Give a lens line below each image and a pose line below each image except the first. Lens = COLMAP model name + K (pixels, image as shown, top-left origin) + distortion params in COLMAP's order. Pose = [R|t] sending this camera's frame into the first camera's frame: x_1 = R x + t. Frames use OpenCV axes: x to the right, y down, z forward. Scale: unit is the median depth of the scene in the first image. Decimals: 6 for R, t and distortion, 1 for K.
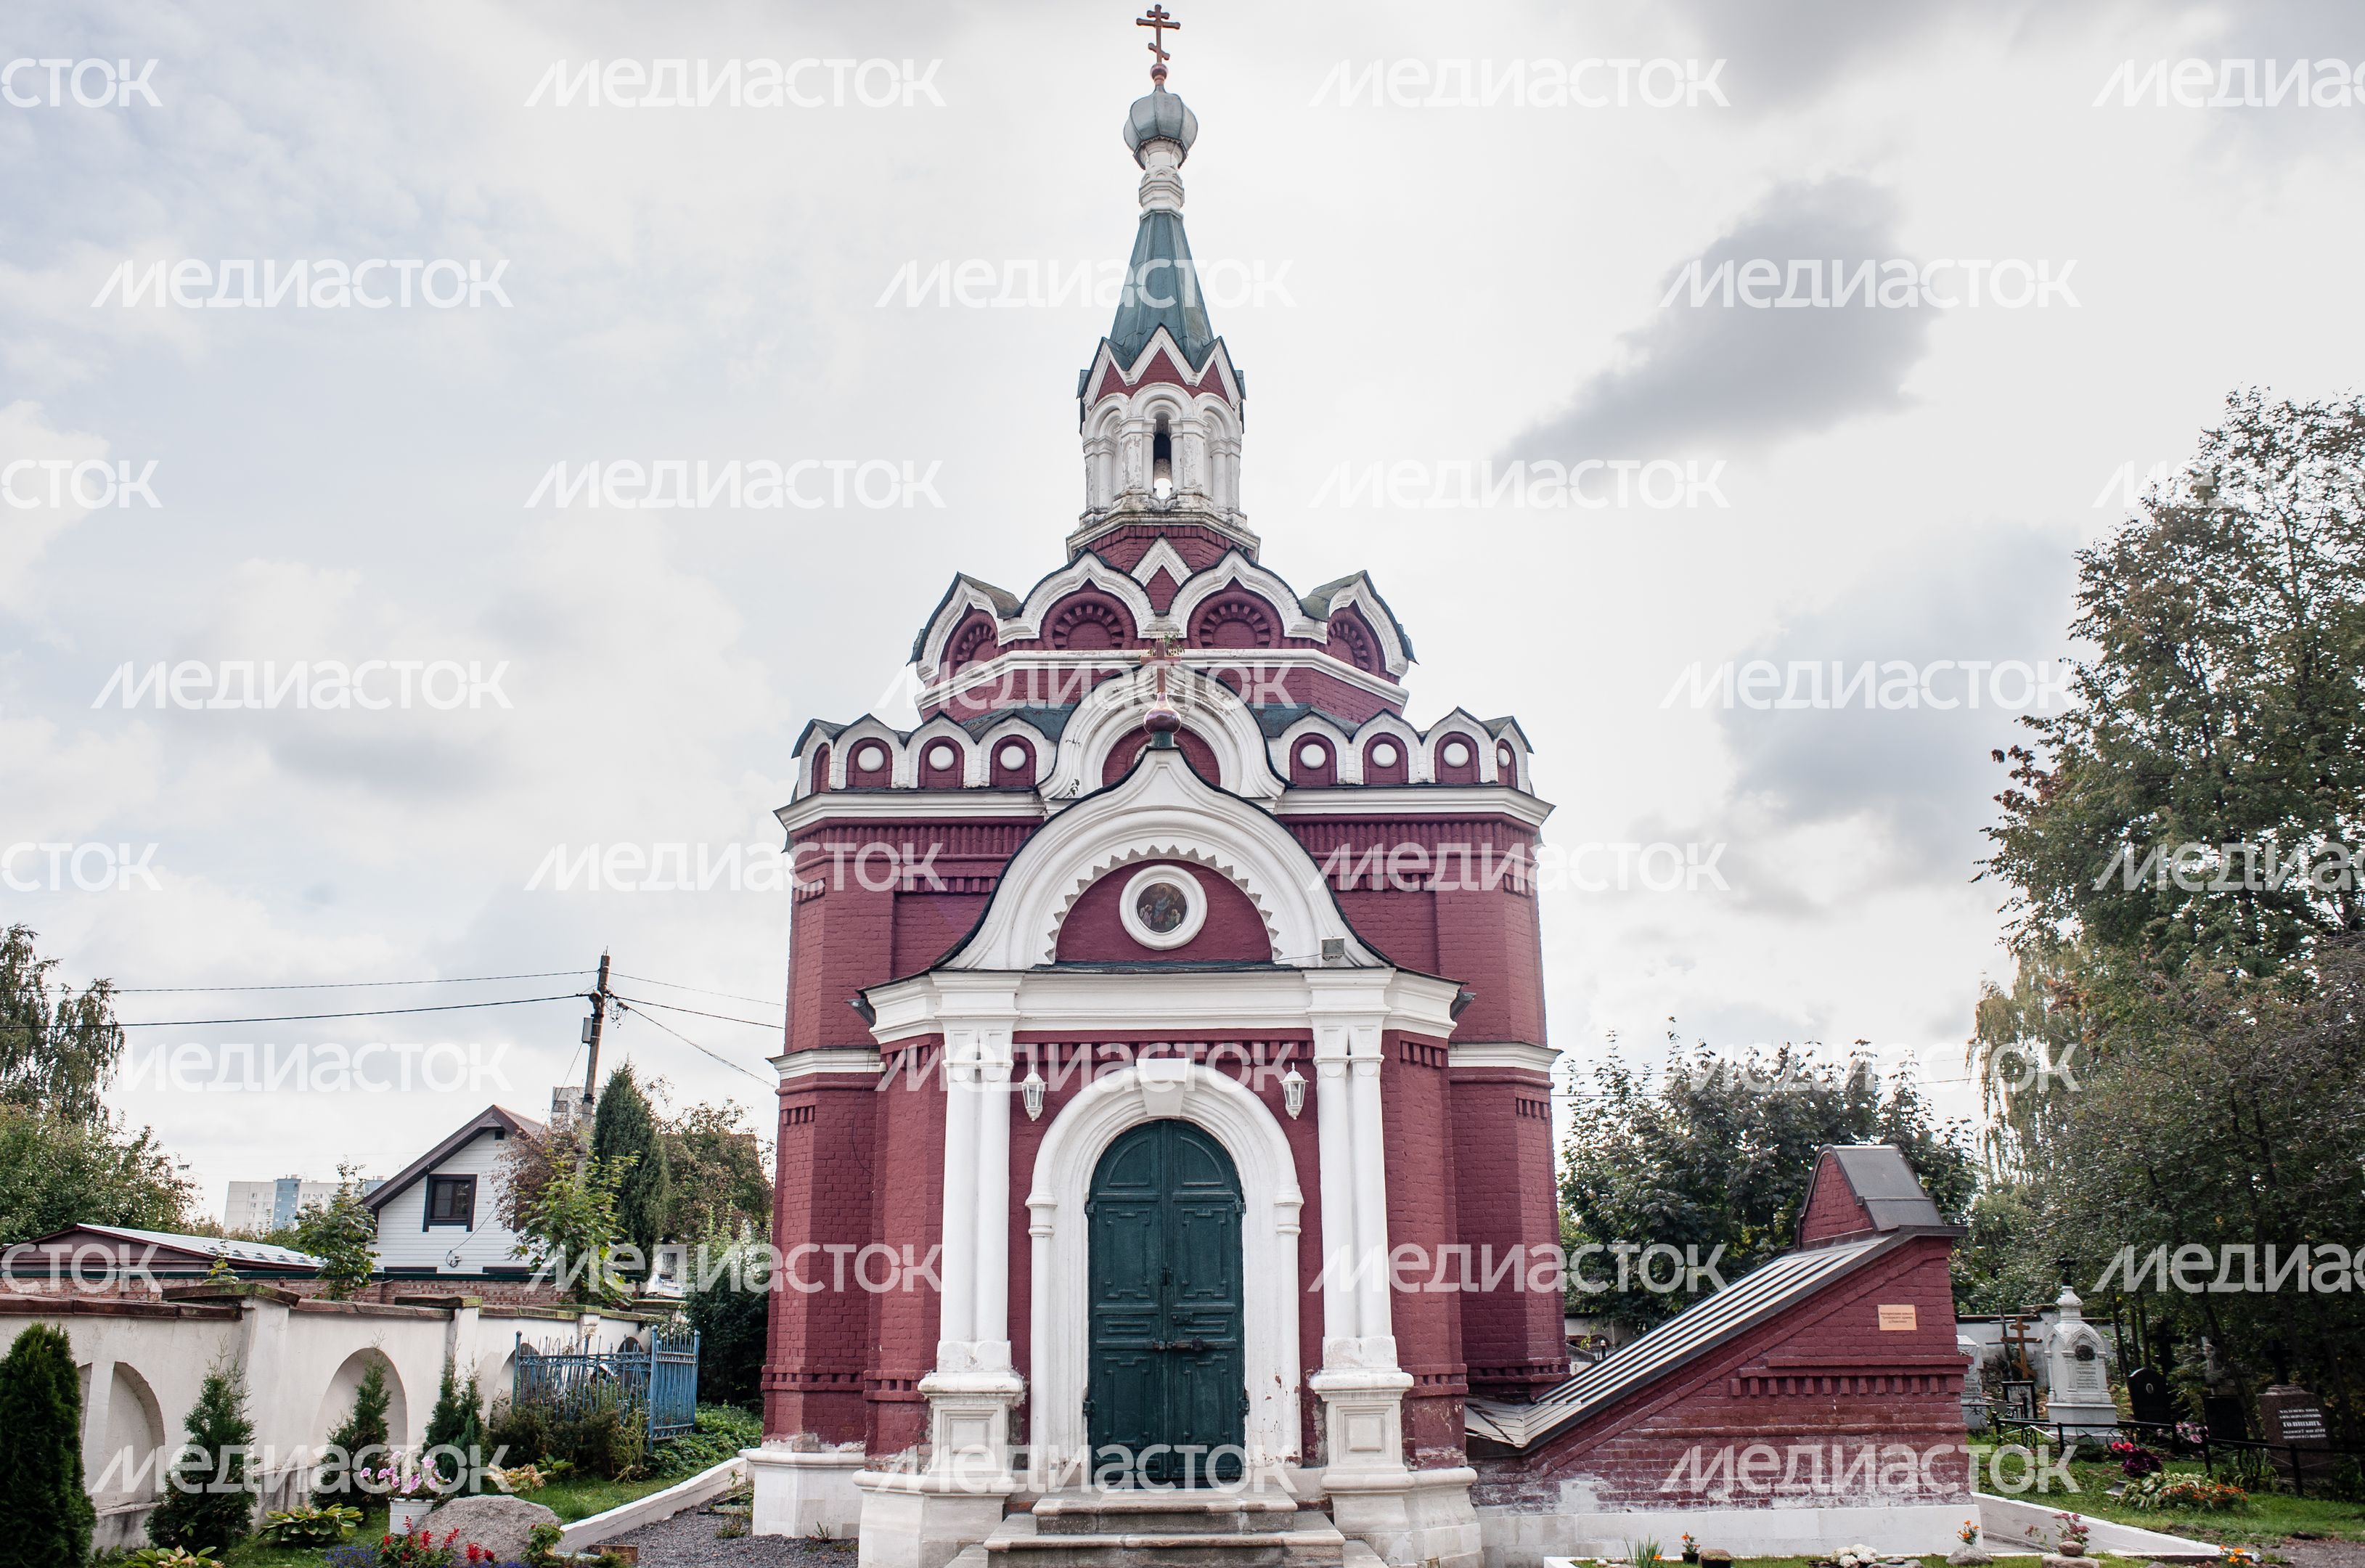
lens RADIAL K [[1851.3, 0, 1182.5], [0, 1851.3, 784.0], [0, 0, 1]] dist [-0.079249, -0.000912]
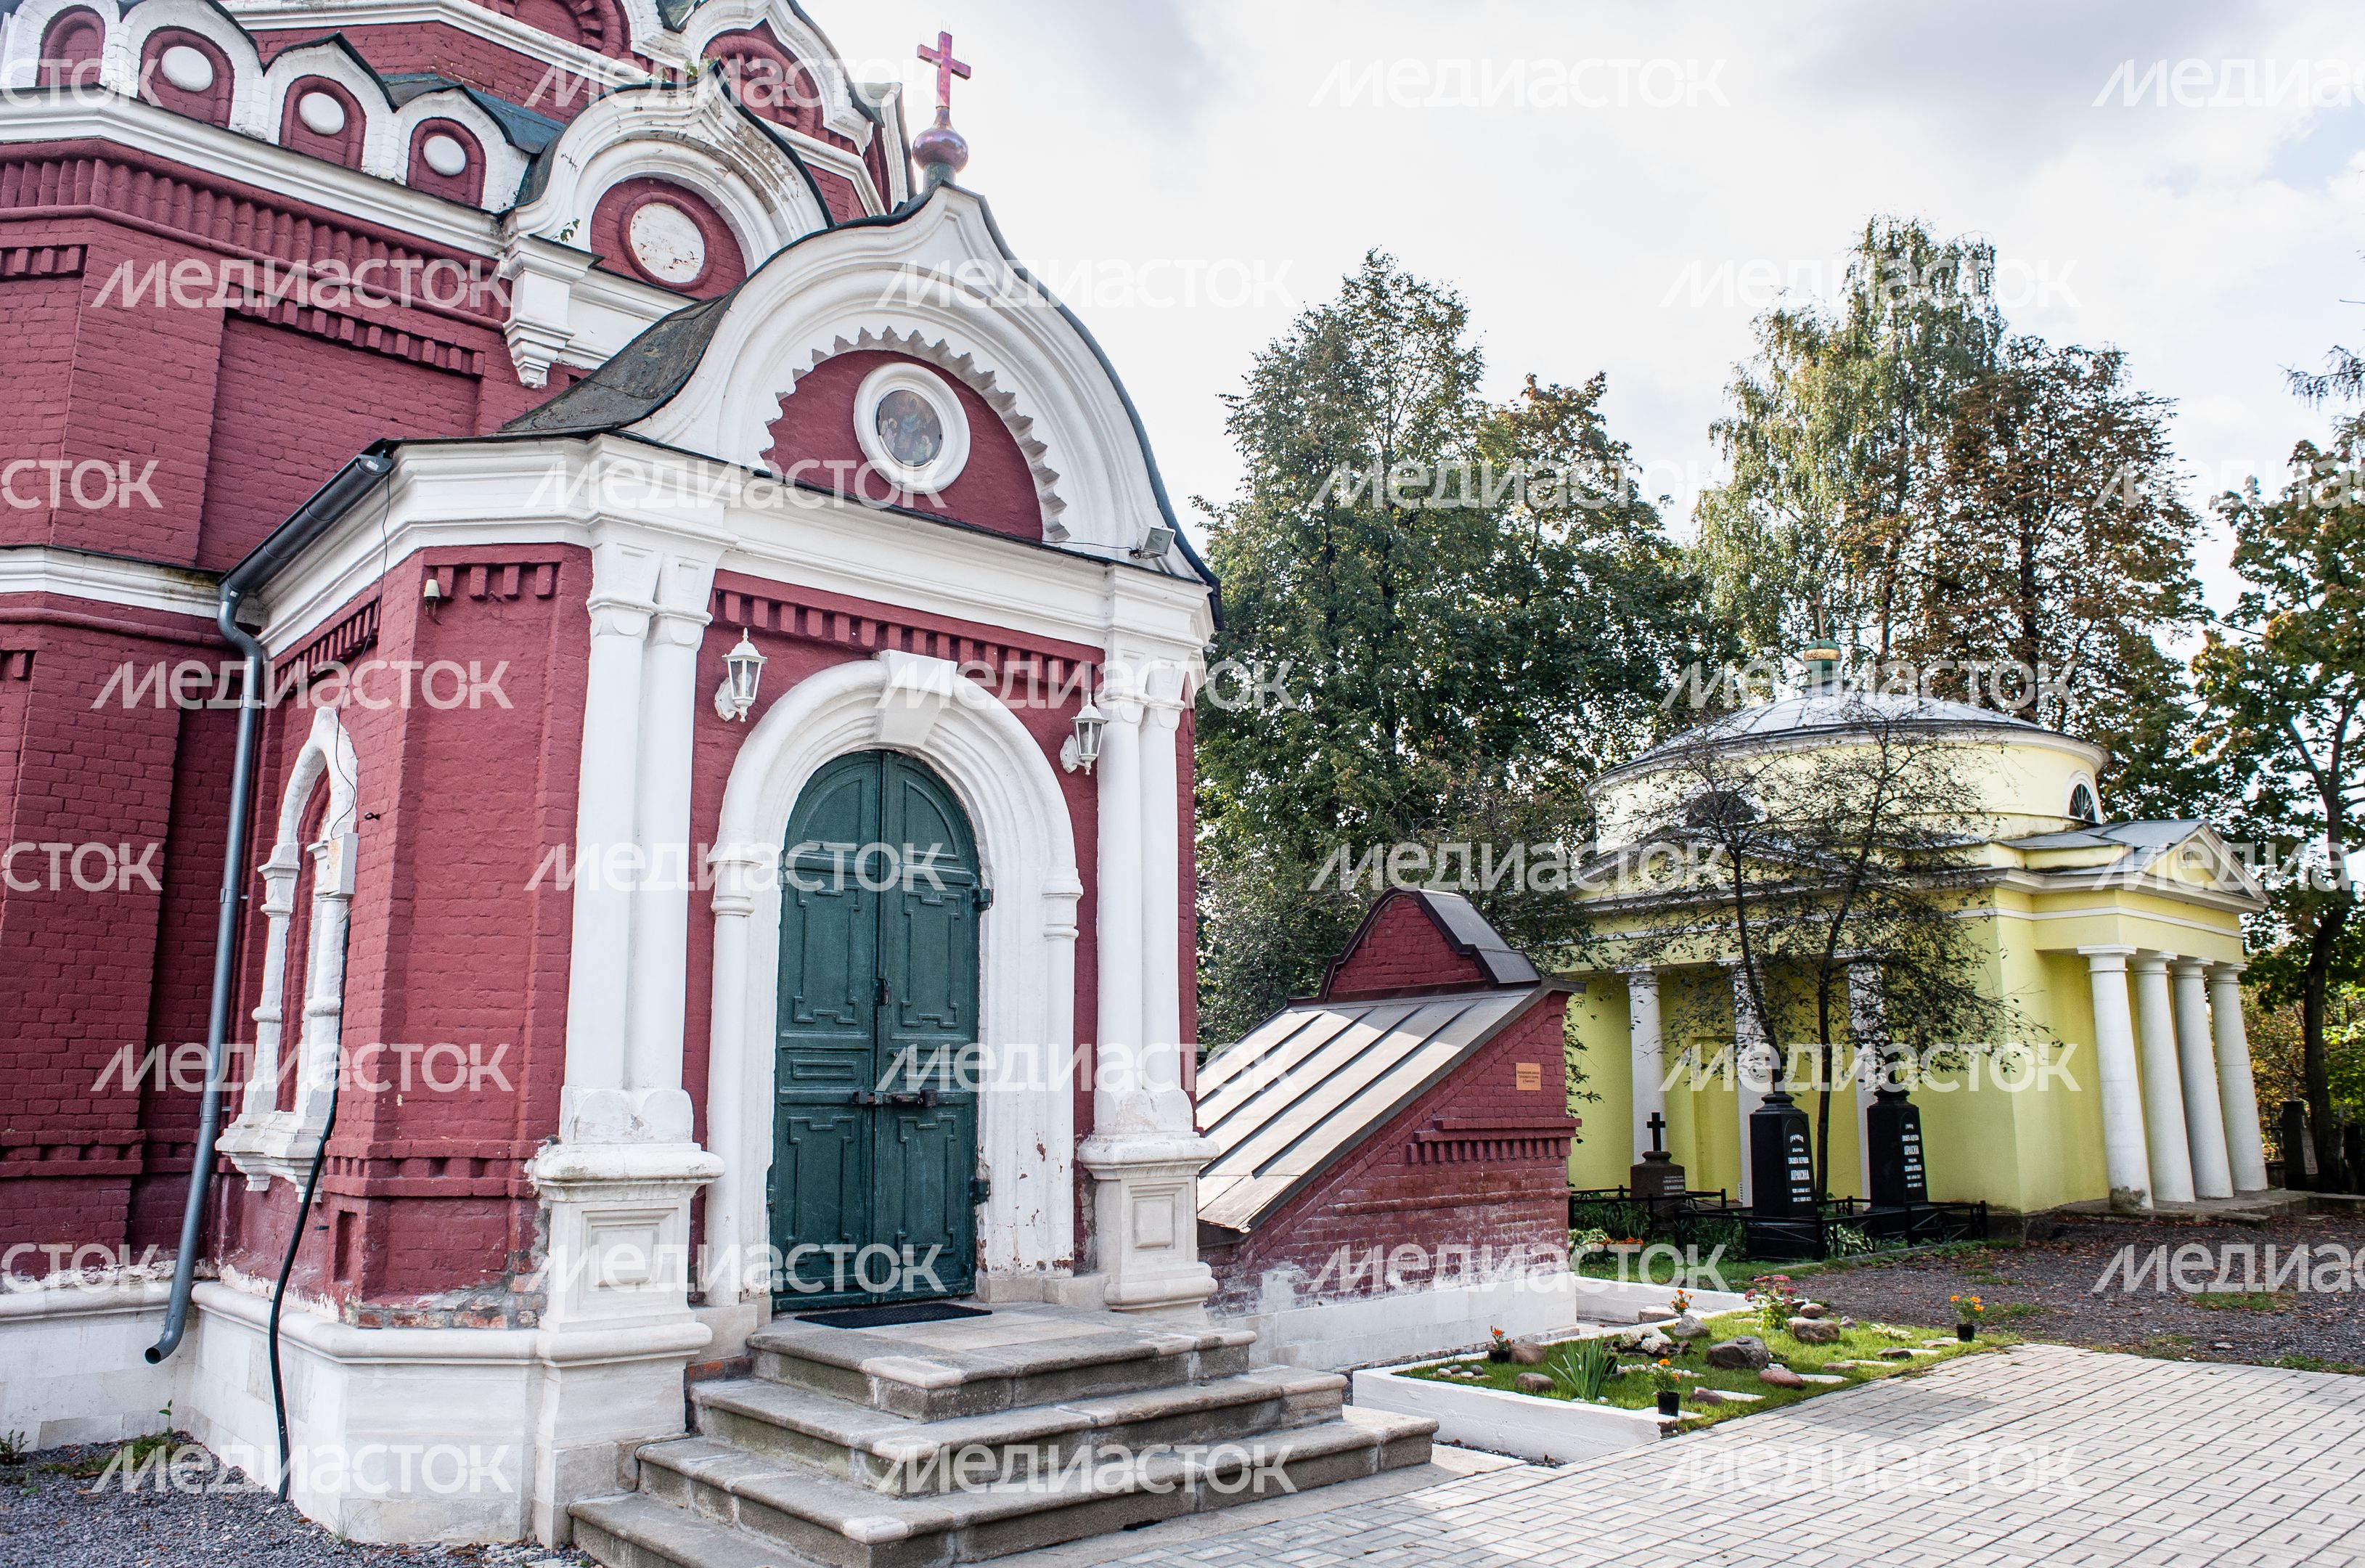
lens RADIAL K [[1796.7, 0, 1182.6], [0, 1796.7, 739.0], [0, 0, 1]] dist [-0.135497, 0.149517]
pose [[0.721216, 0.138951, 0.678631, -0.363824], [-0.202925, 0.979077, 0.015191, 0.151234], [-0.662321, -0.148667, 0.734322, 0.490071]]
